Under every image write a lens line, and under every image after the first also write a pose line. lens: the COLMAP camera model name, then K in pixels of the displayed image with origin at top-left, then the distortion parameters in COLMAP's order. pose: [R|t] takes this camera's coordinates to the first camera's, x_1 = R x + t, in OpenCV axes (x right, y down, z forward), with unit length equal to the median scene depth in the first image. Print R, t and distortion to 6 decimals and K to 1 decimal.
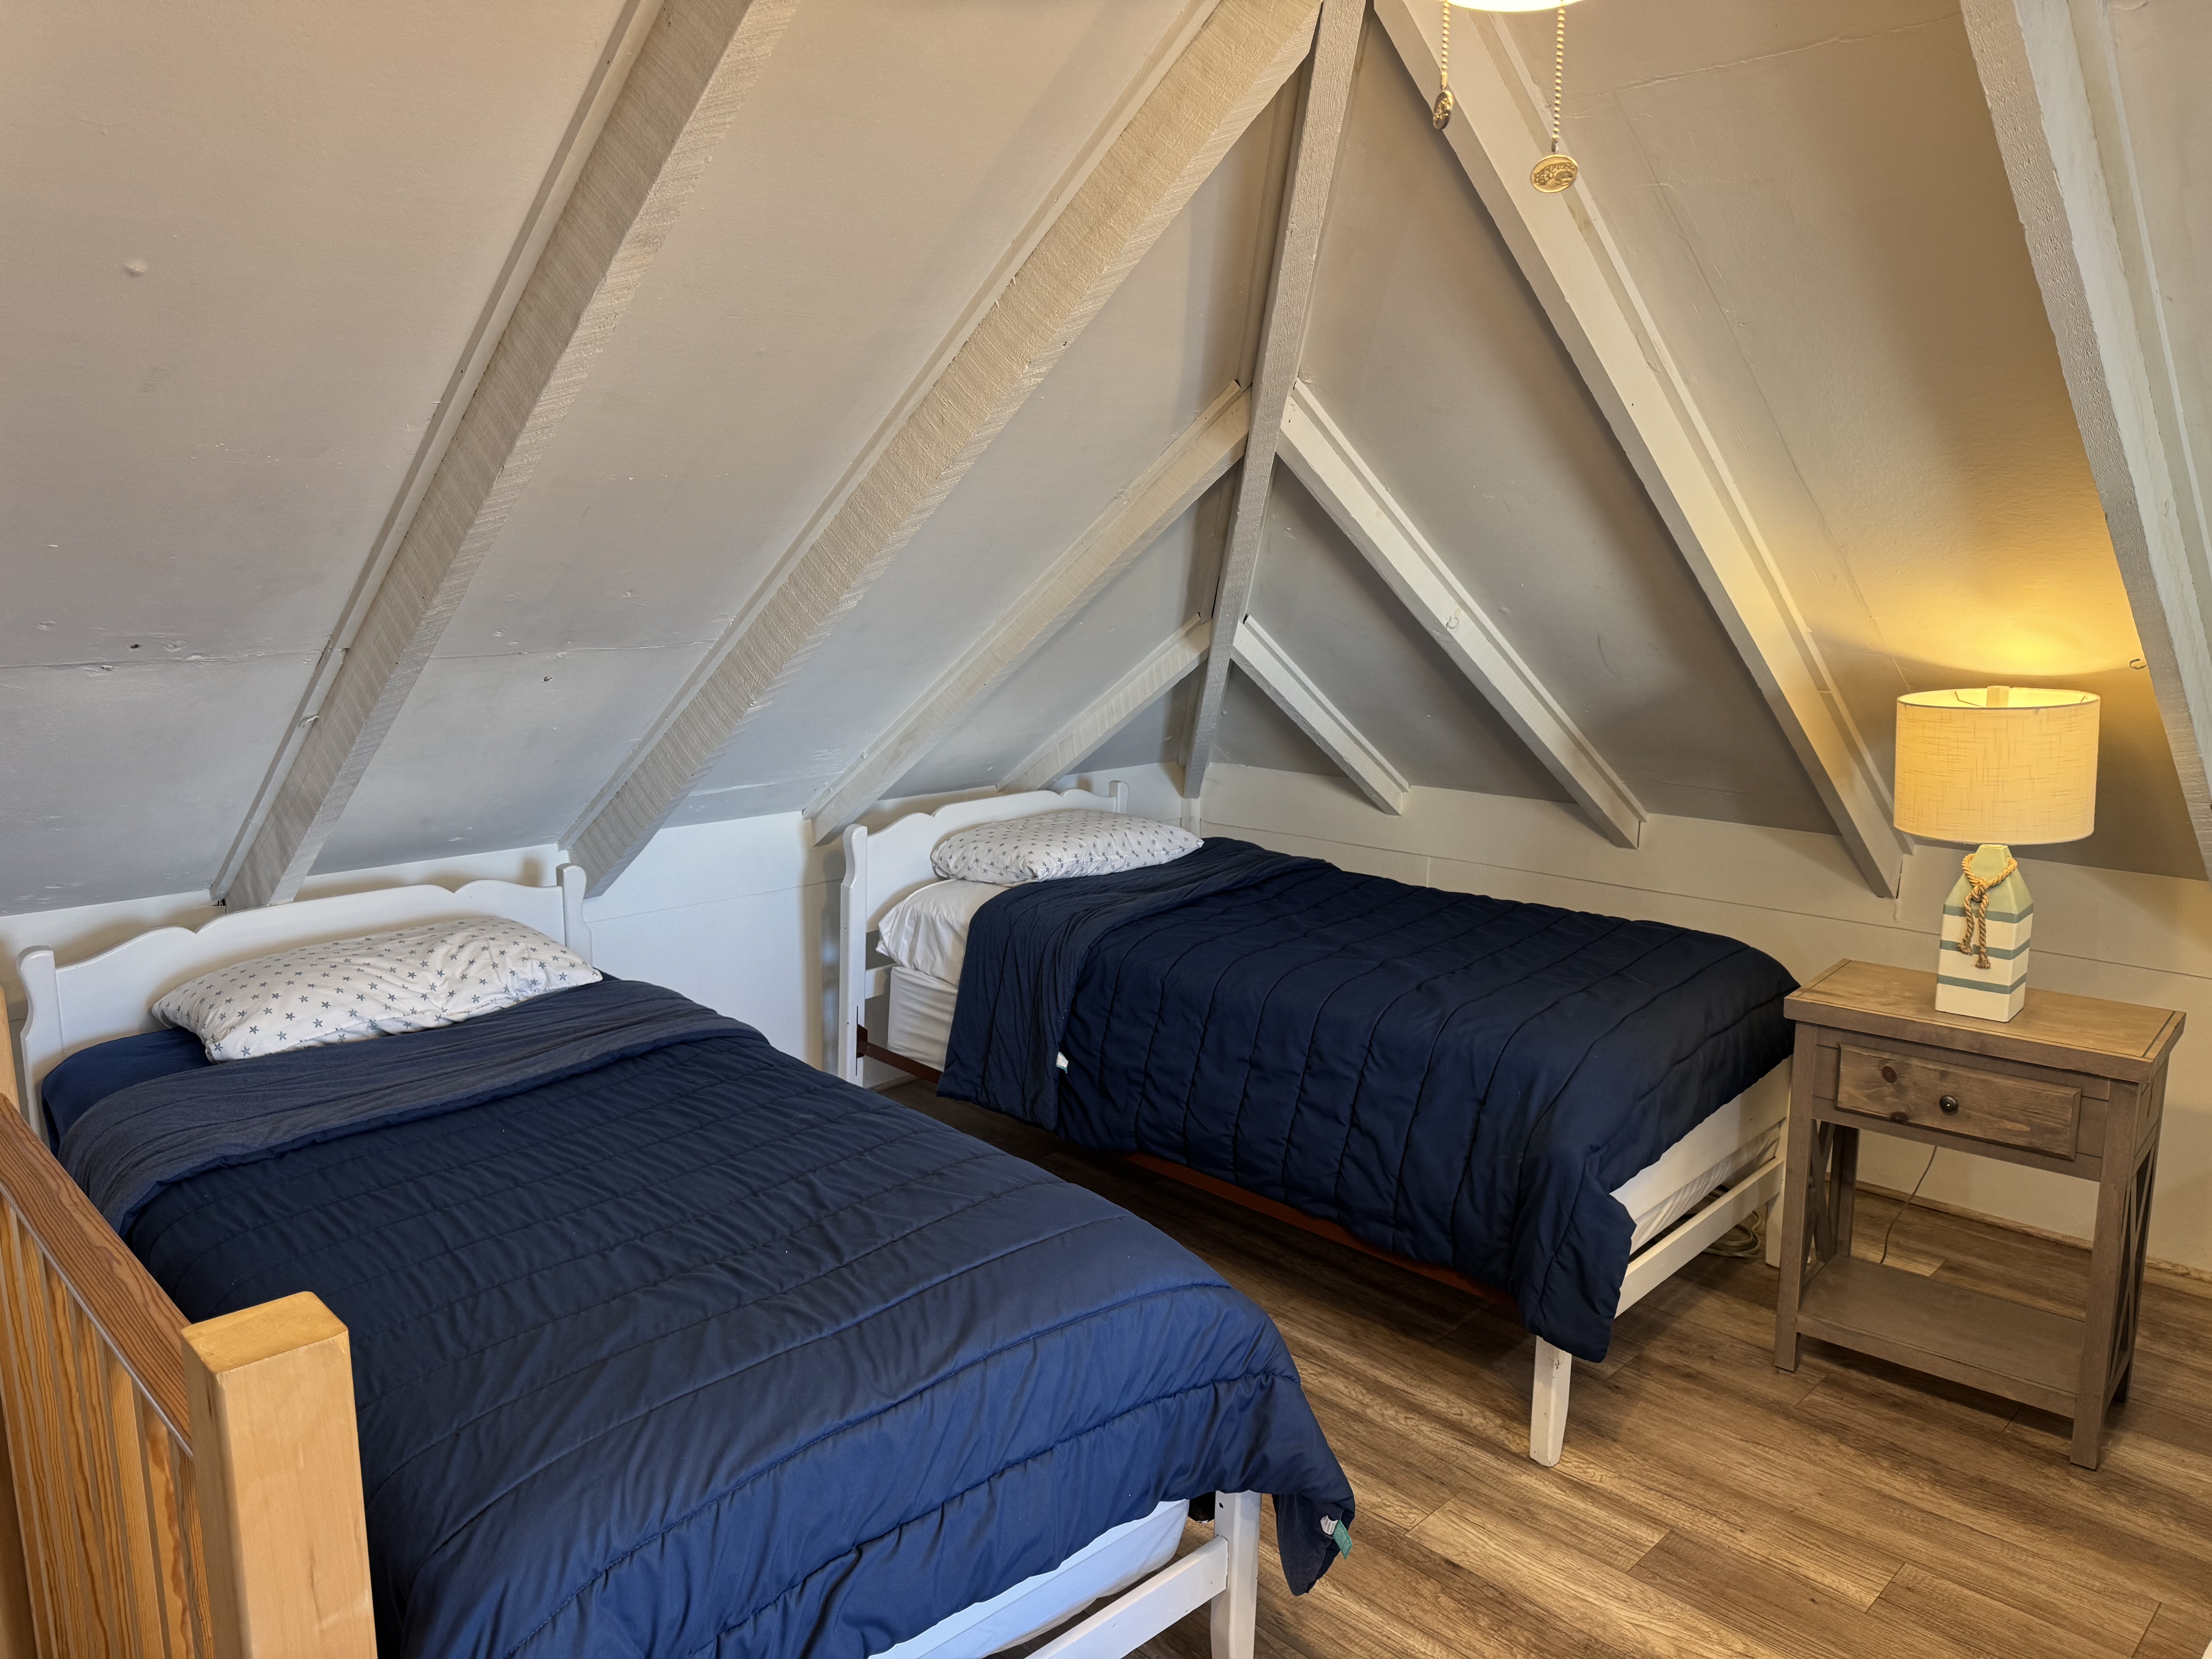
lens RADIAL K [[1577.4, 0, 1106.0], [0, 1577.4, 829.5], [0, 0, 1]] dist [-0.003381, 0.000093]
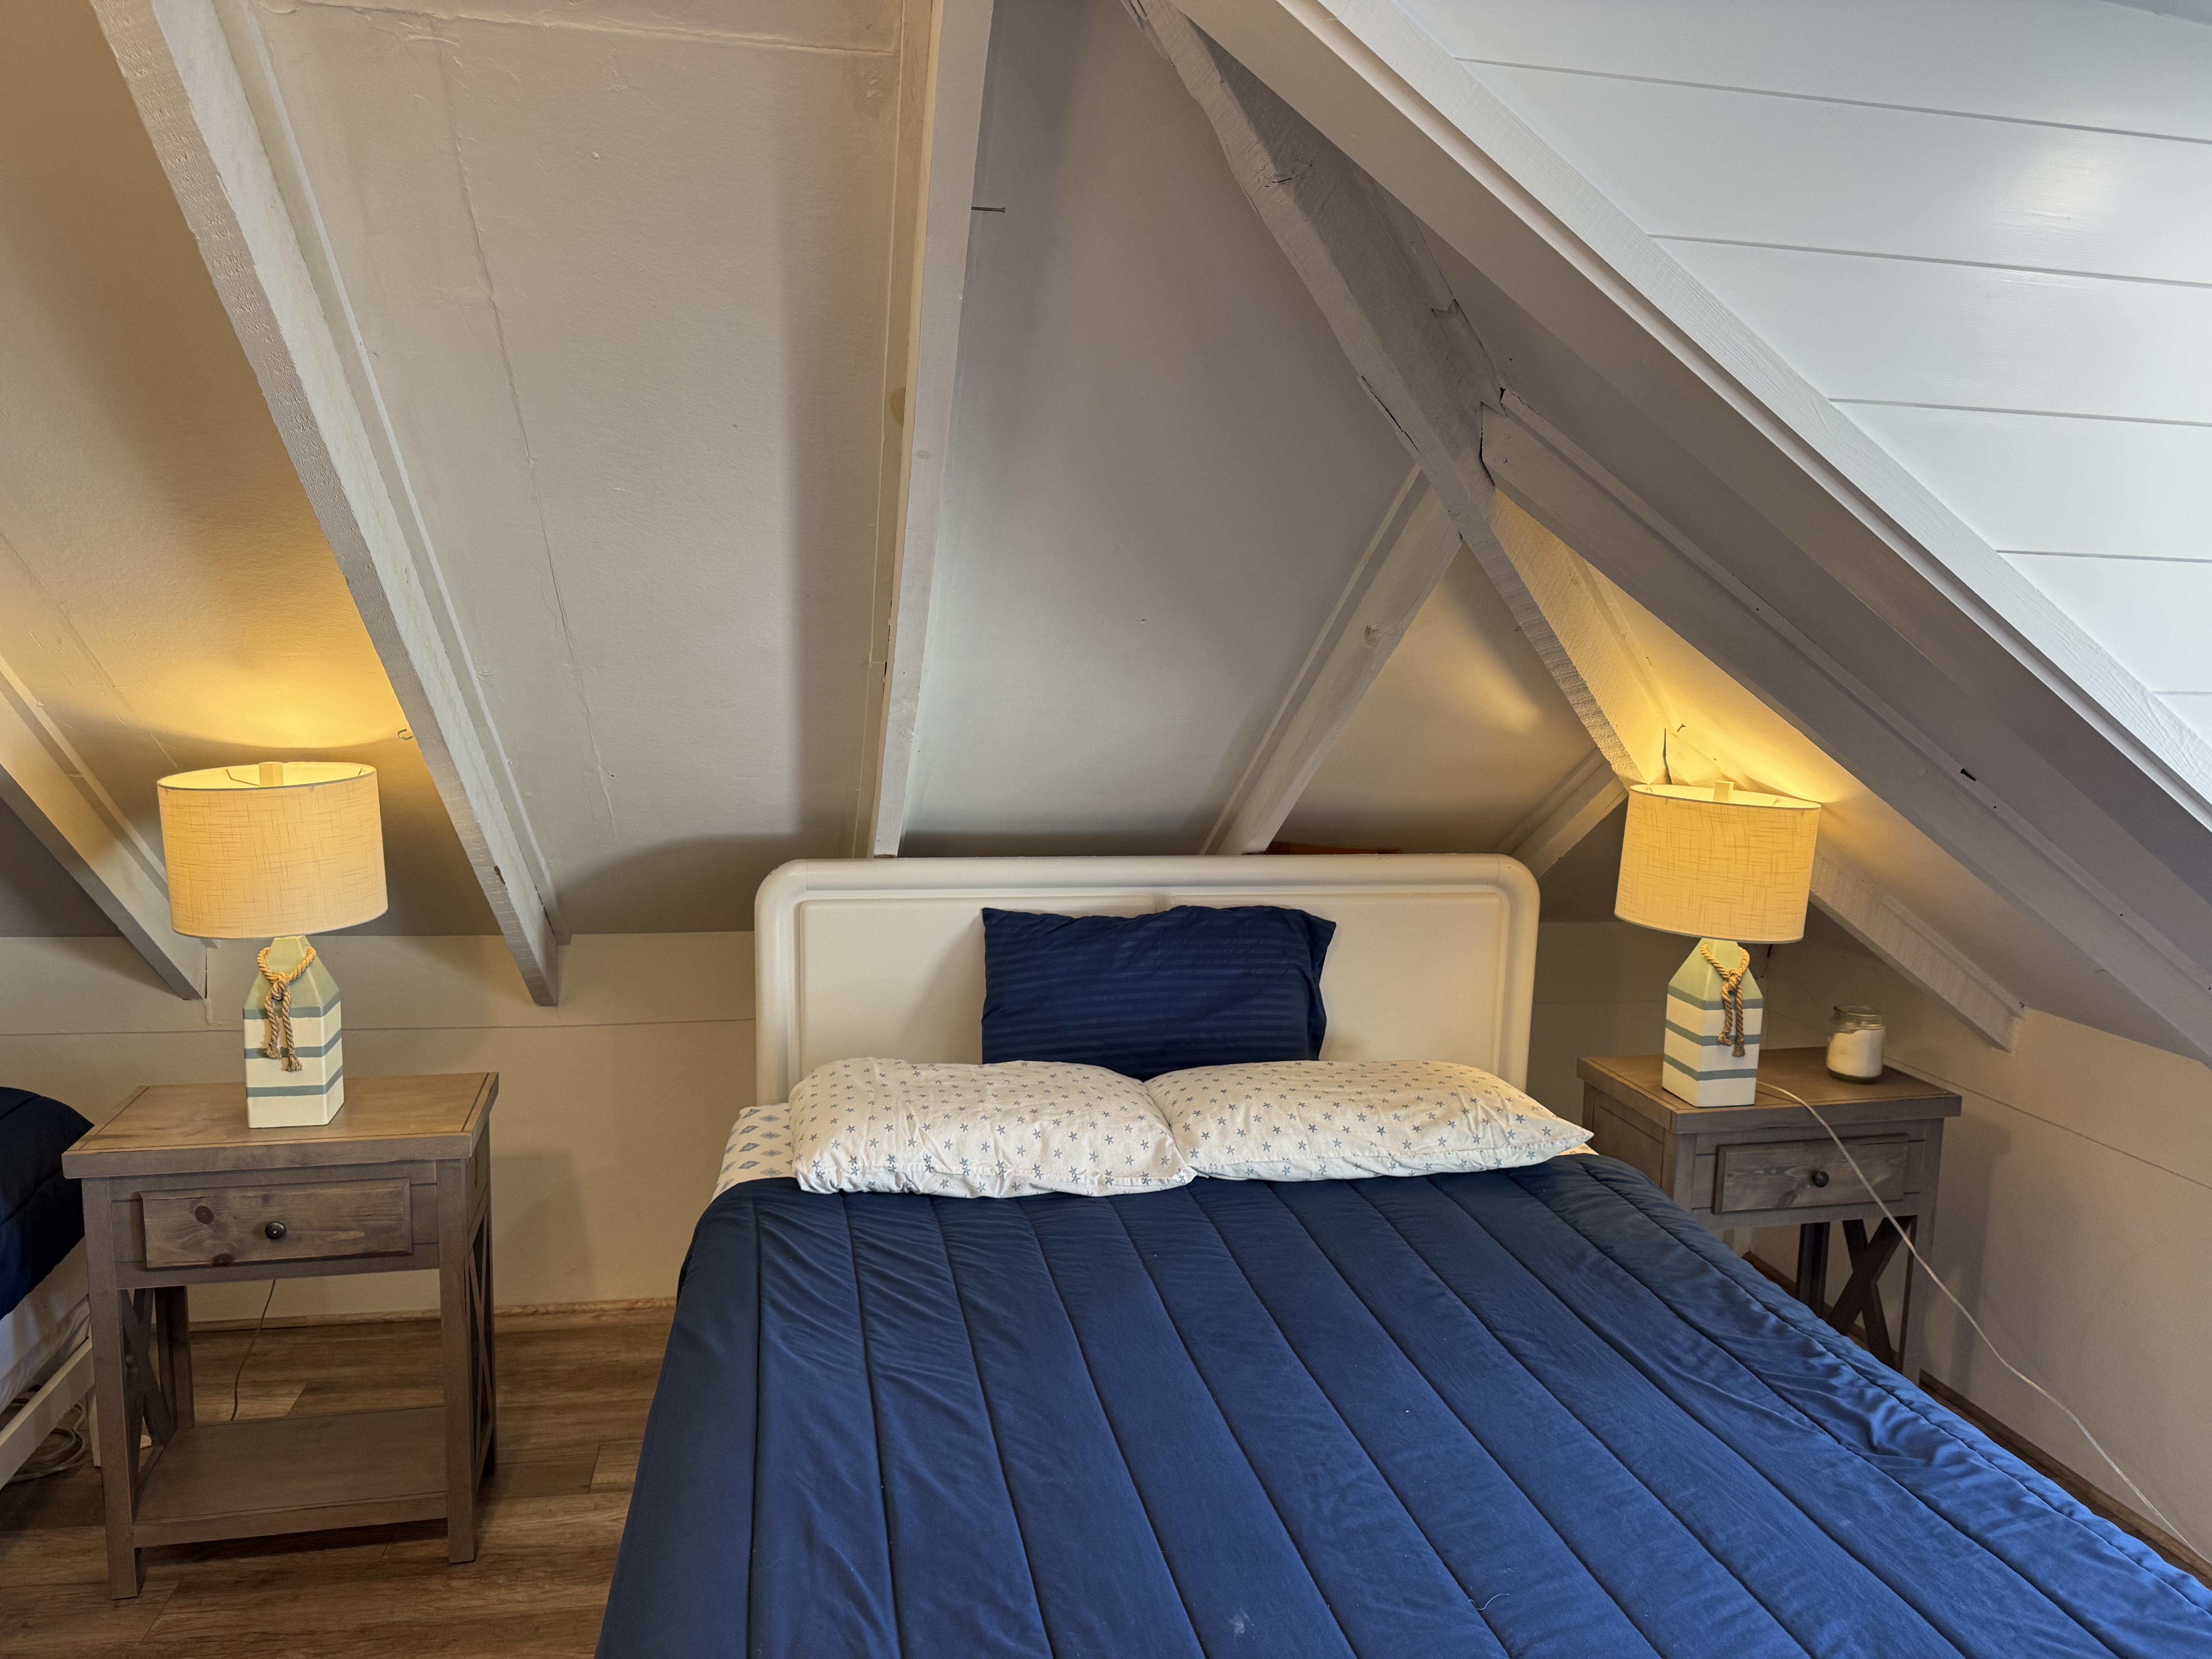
lens RADIAL K [[1577.4, 0, 1106.0], [0, 1577.4, 829.5], [0, 0, 1]] dist [-0.003381, 0.000093]
pose [[0.564182, -0.084598, 0.821305, 0.085732], [0.115083, 0.993084, 0.023238, -0.017624], [-0.817591, 0.081407, 0.570016, 0.087929]]
